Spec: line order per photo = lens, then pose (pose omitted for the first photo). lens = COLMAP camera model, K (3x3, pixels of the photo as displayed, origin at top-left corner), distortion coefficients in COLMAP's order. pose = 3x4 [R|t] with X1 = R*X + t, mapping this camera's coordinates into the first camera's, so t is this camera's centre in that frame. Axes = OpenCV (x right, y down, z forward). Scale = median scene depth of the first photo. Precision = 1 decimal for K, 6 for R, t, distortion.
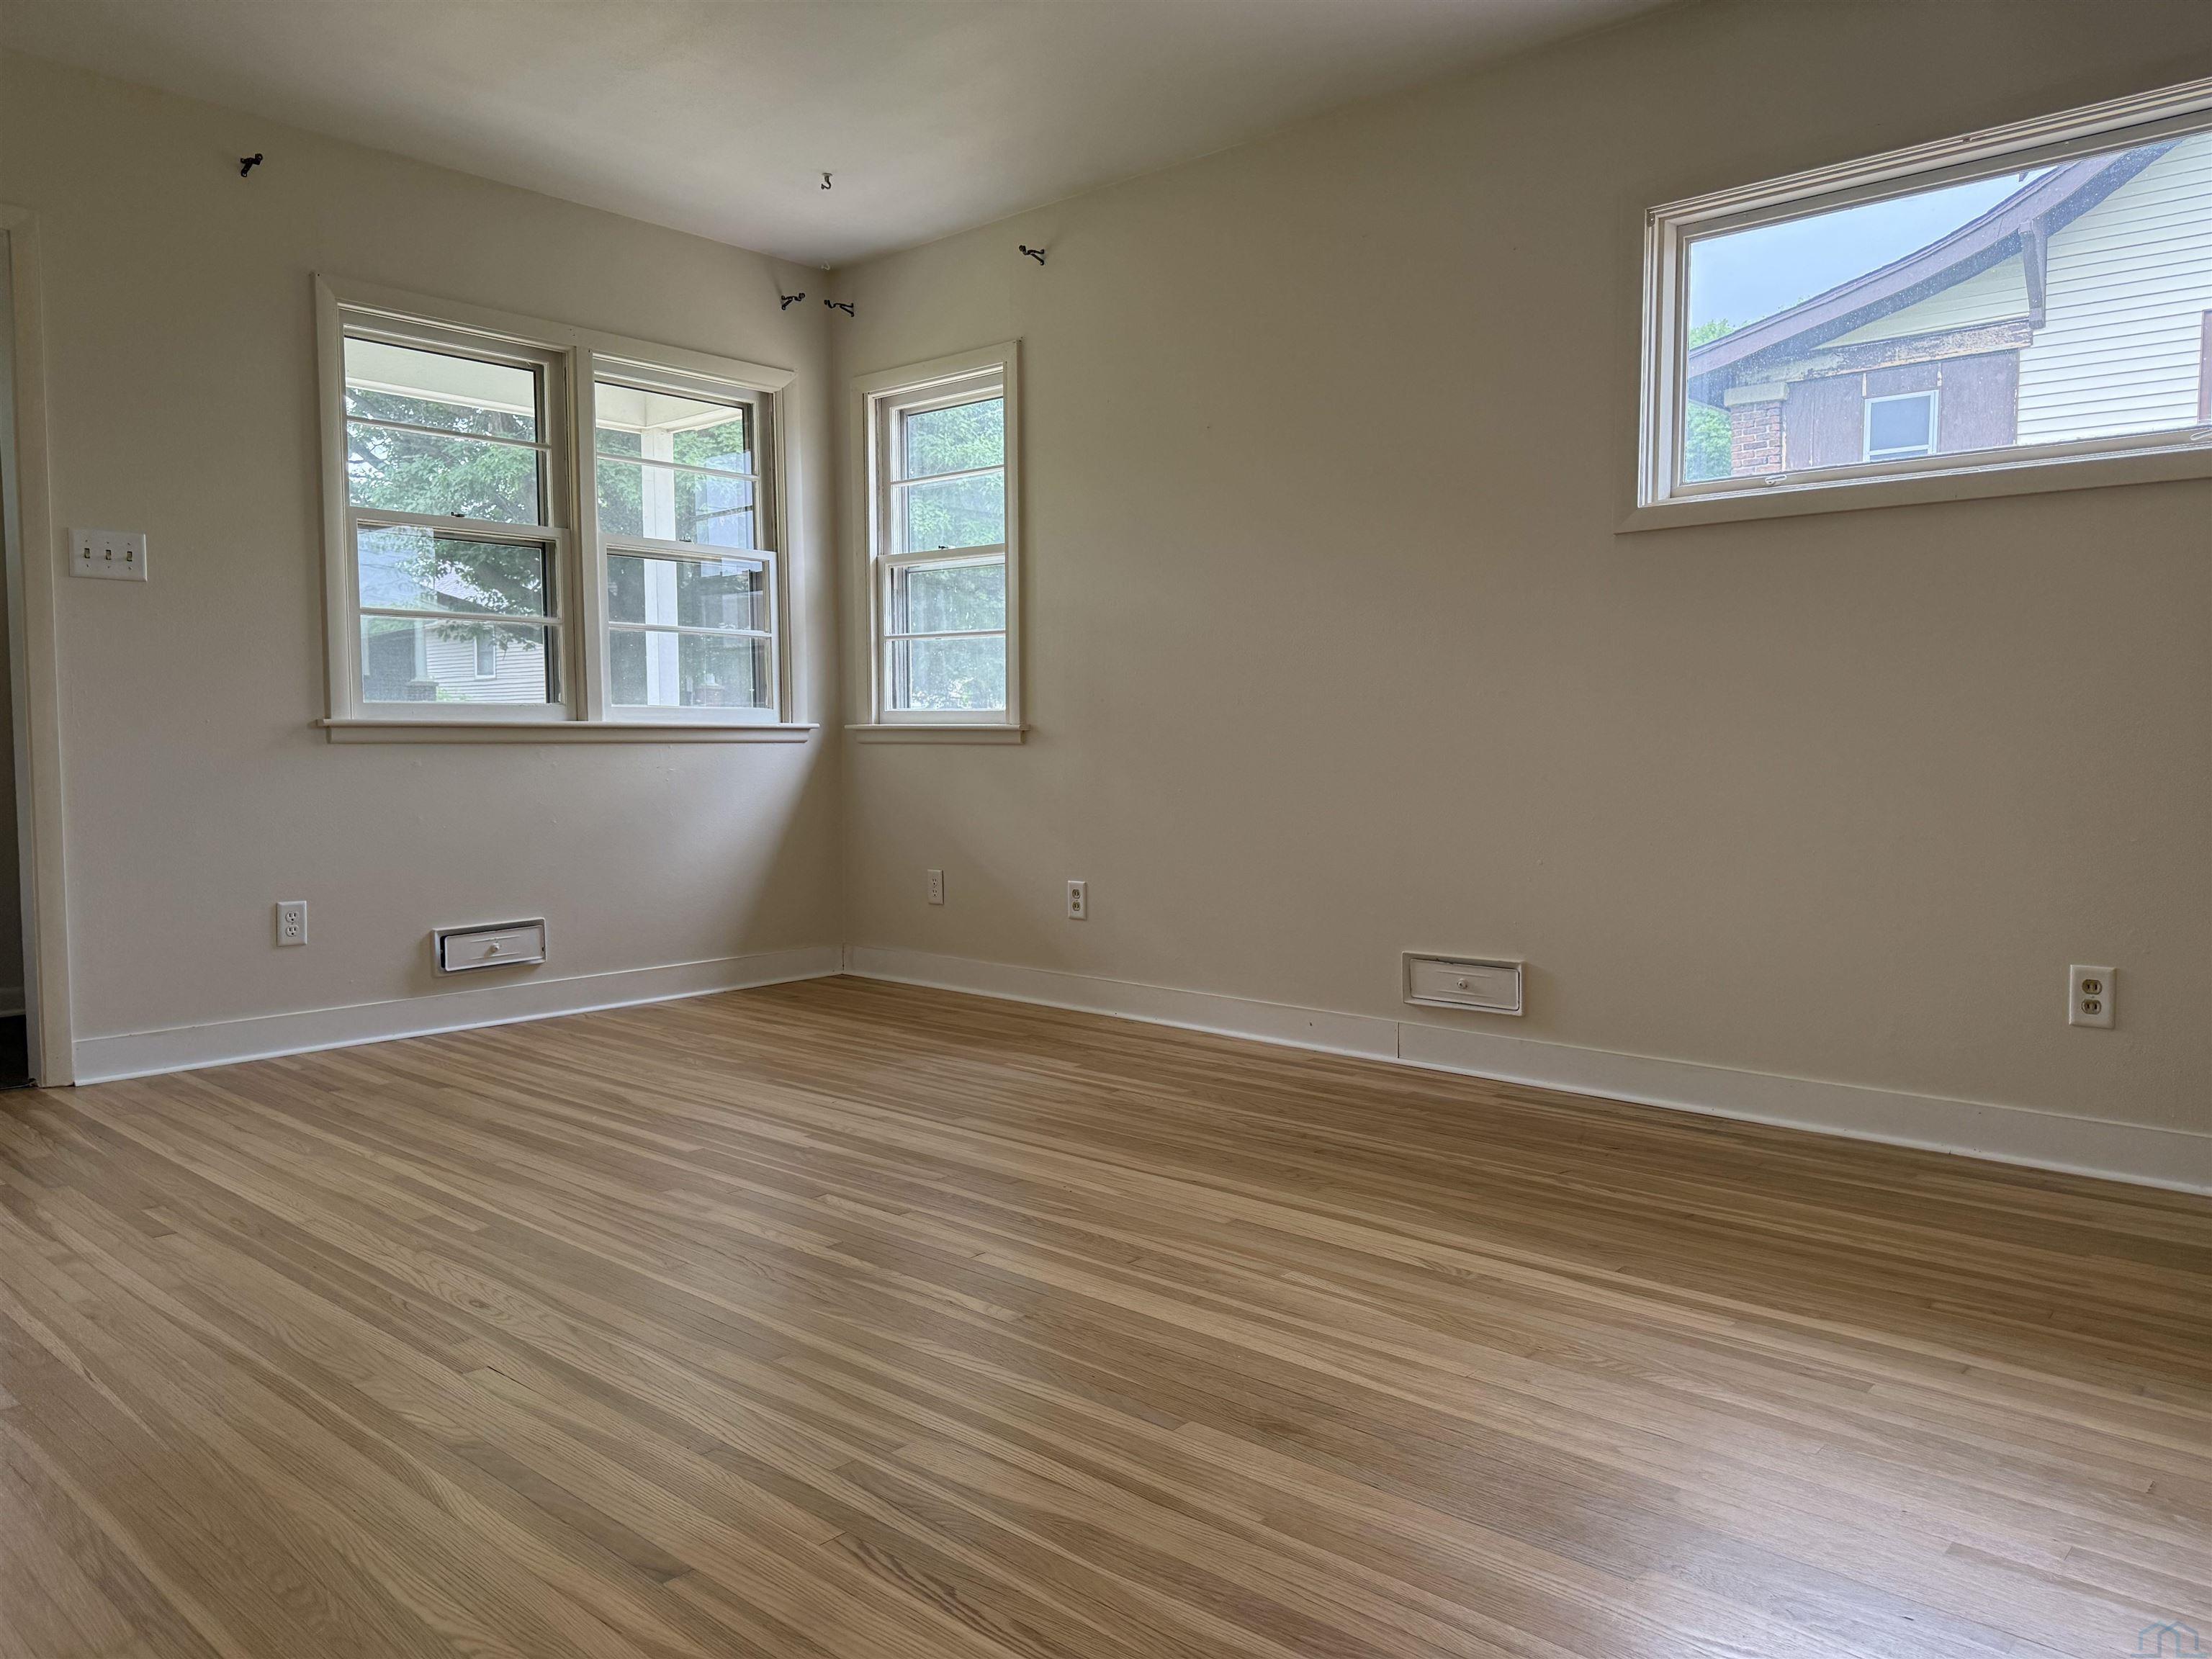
lens RADIAL K [[1563.2, 0, 1131.5], [0, 1563.2, 835.0], [0, 0, 1]] dist [0.000297, 0.004083]
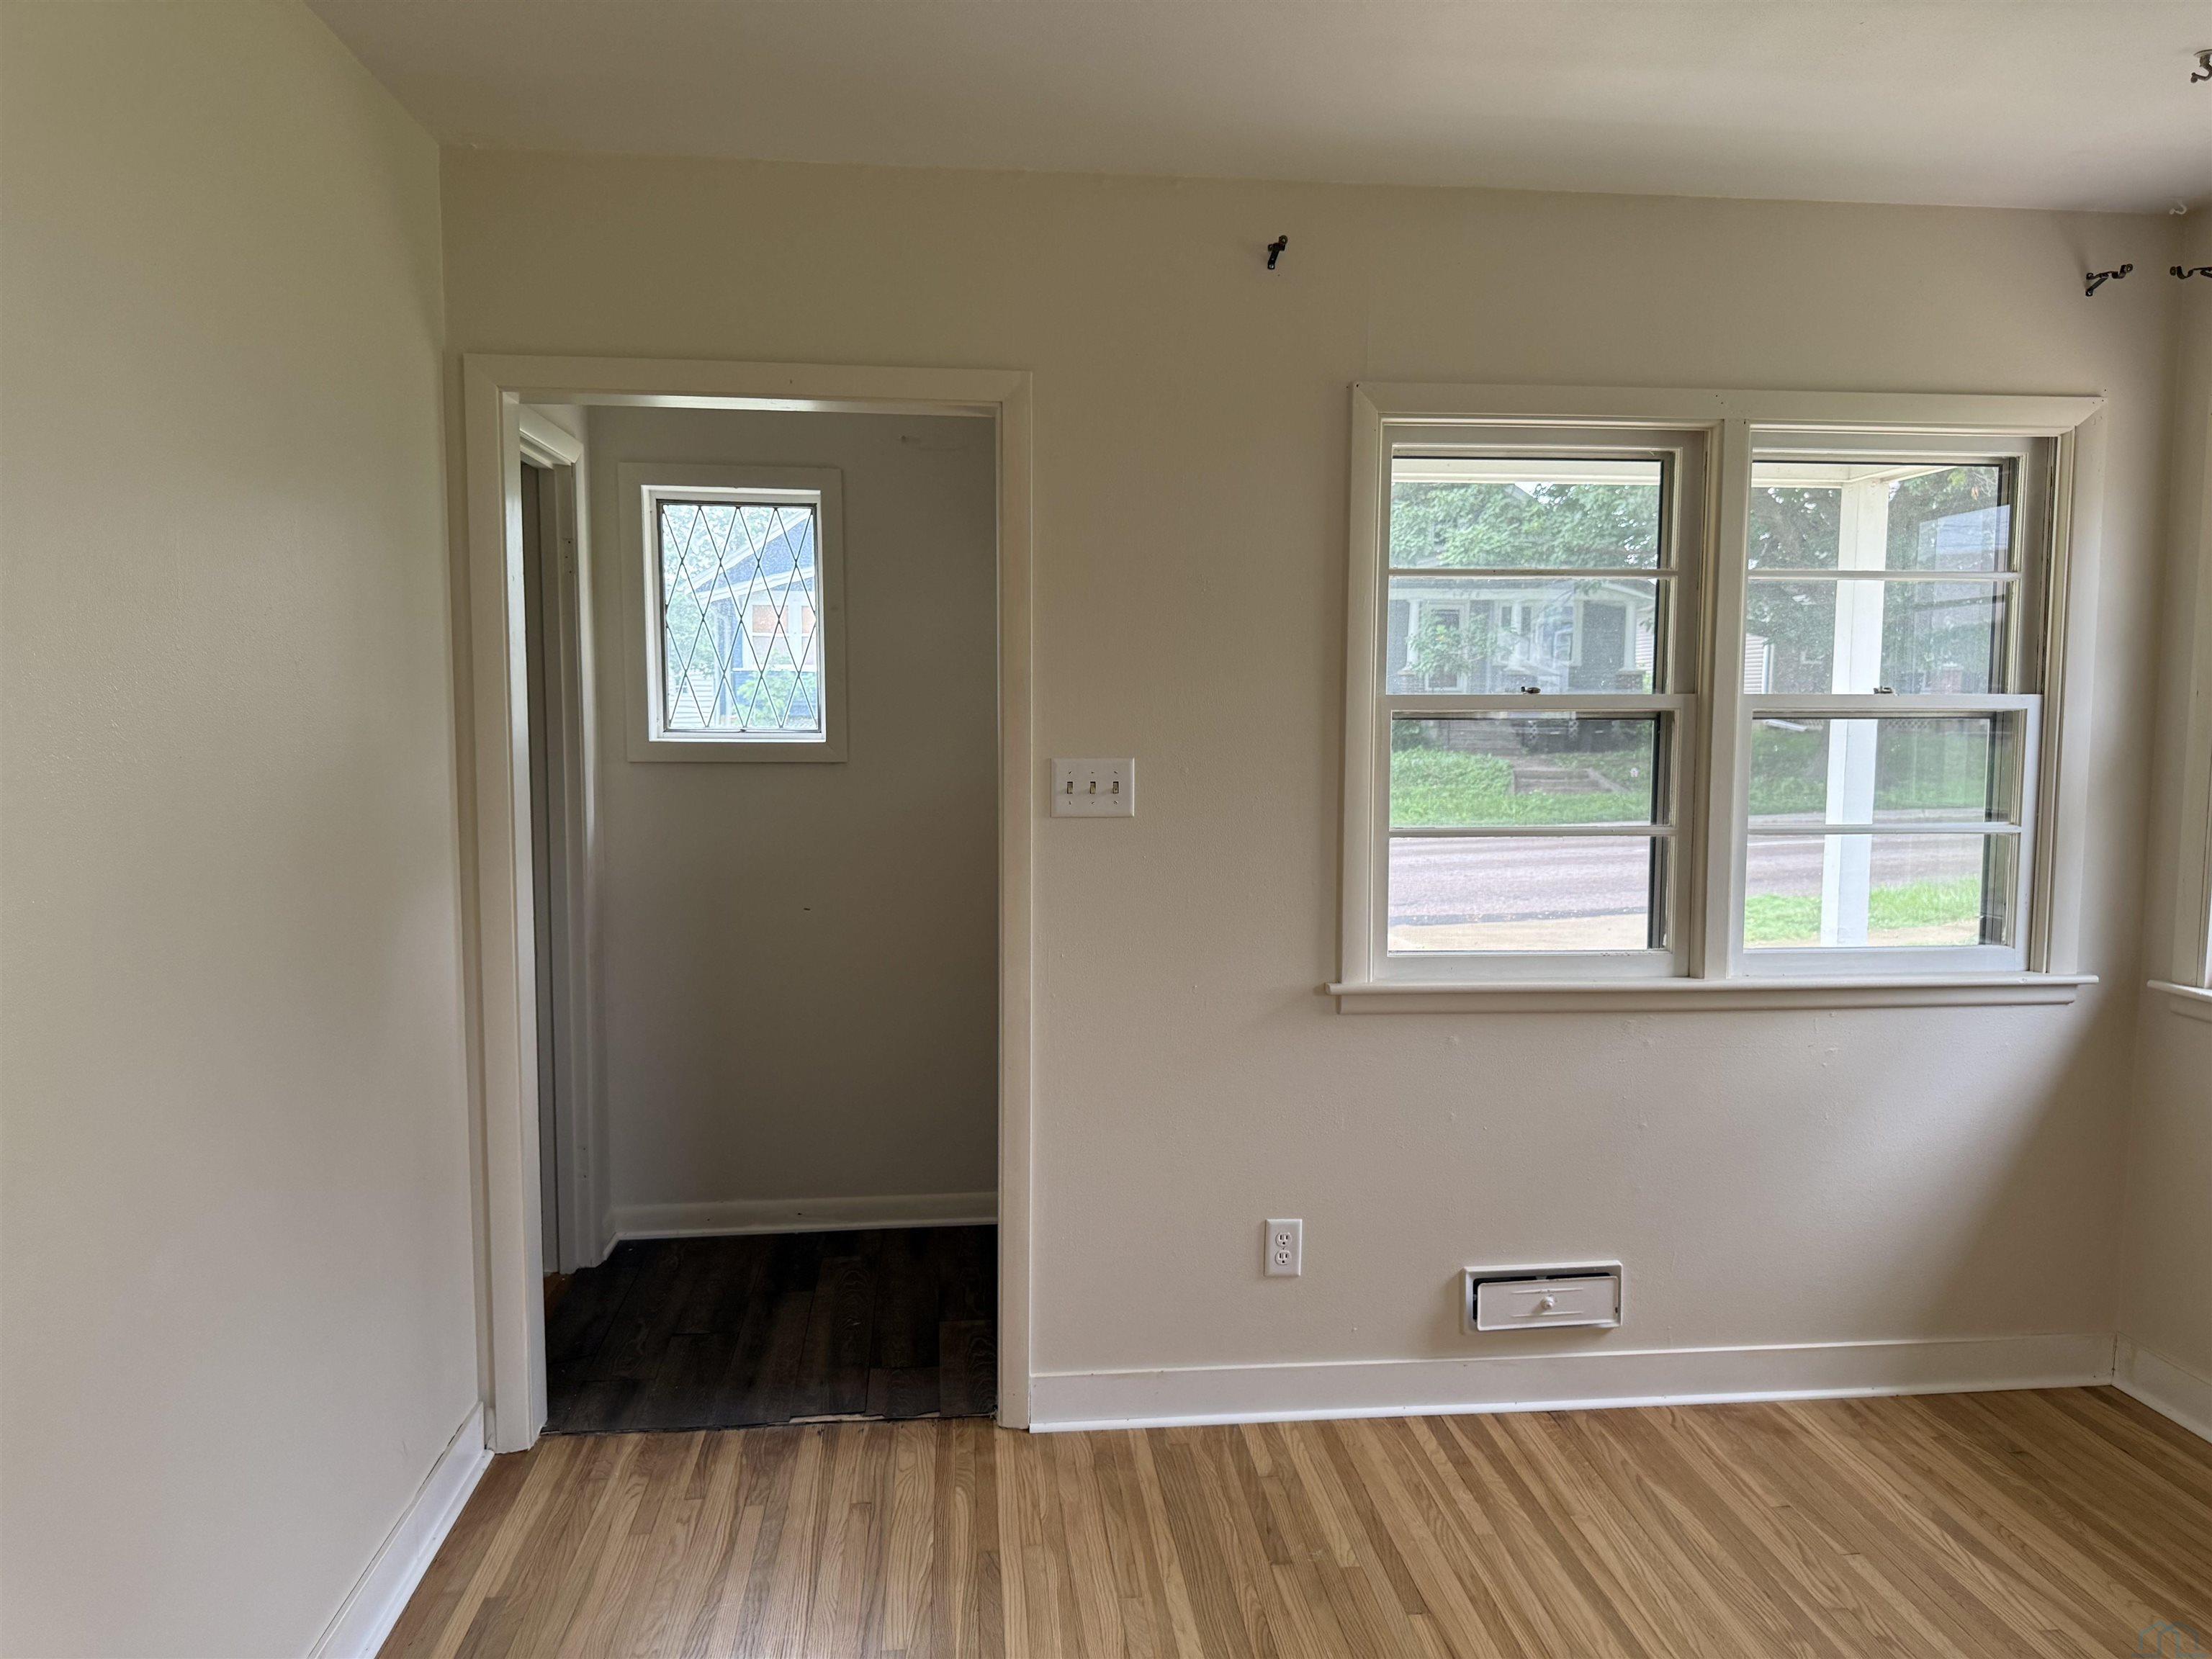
lens RADIAL K [[1563.2, 0, 1131.5], [0, 1563.2, 835.0], [0, 0, 1]] dist [0.000297, 0.004083]
pose [[0.738998, 0.073311, -0.669707, -0.090689], [-0.051505, 0.997300, 0.052339, -0.168764], [0.671736, -0.004185, 0.740779, 0.363474]]
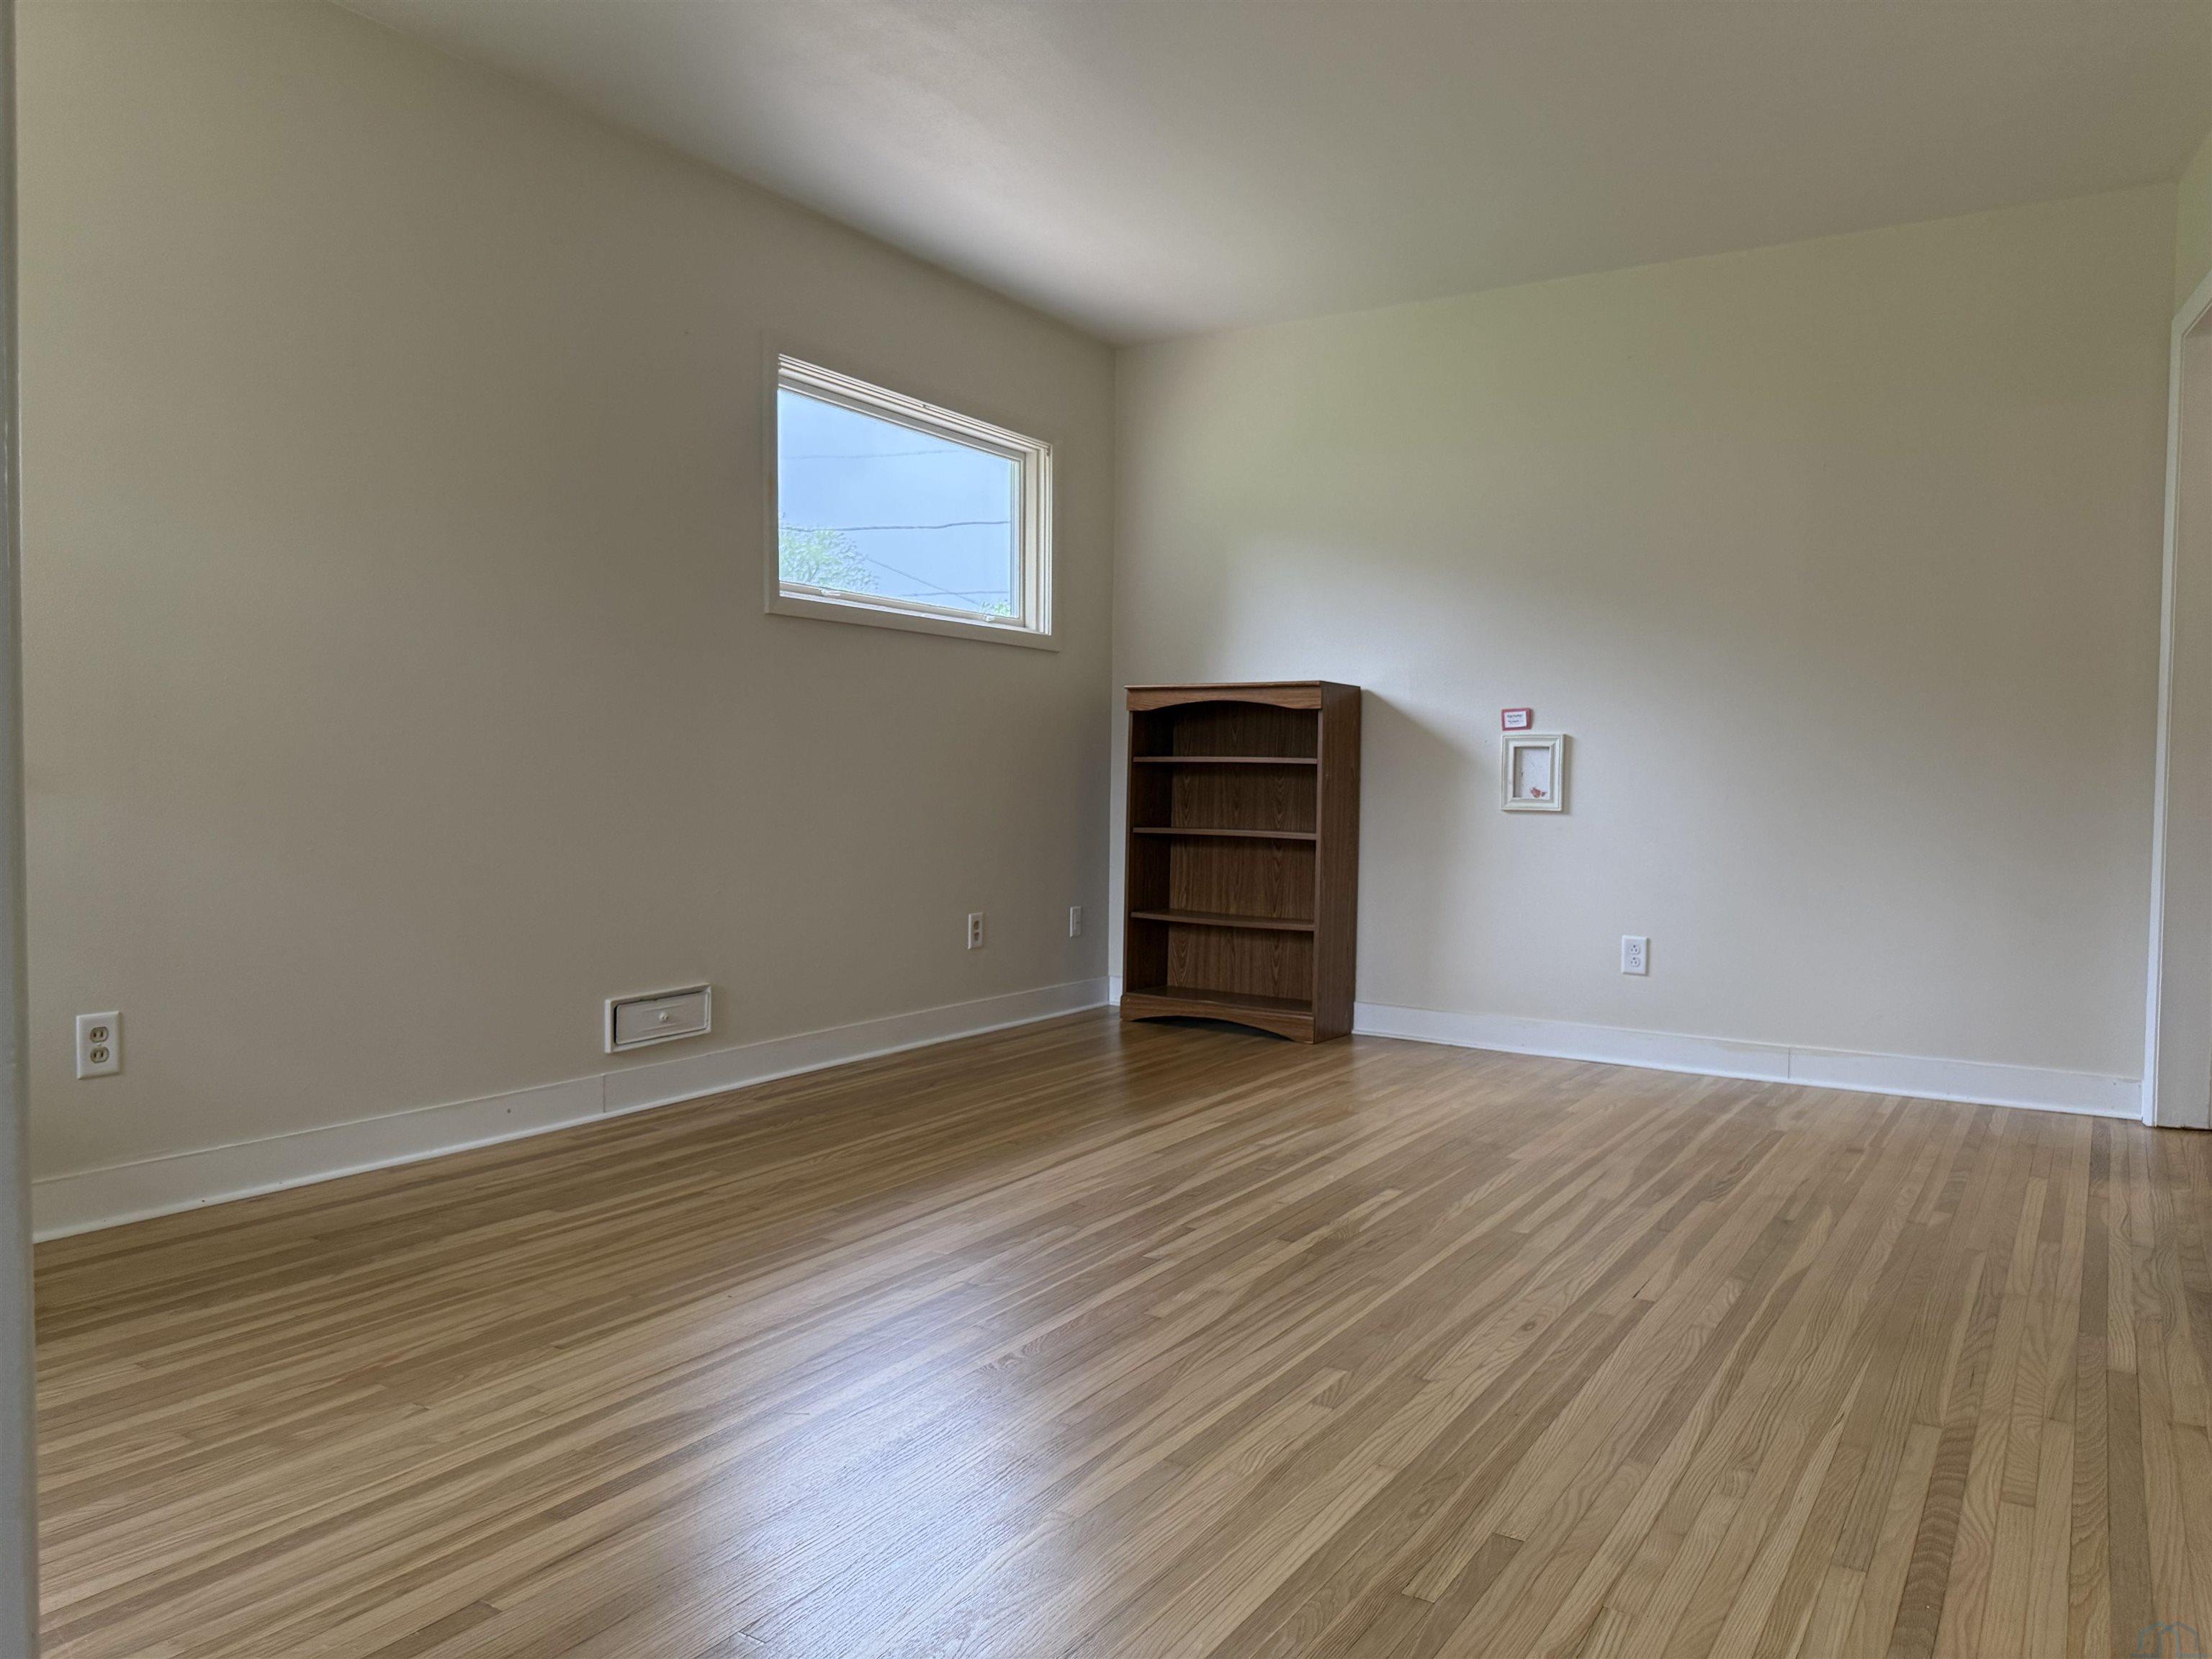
lens RADIAL K [[1540.9, 0, 1106.0], [0, 1540.9, 829.5], [0, 0, 1]] dist [0.005779, -0.000058]
pose [[-0.138907, -0.037540, 0.989594, -0.746205], [0.052275, 0.997610, 0.045182, -0.053715], [-0.988925, 0.058007, -0.136613, 0.747629]]
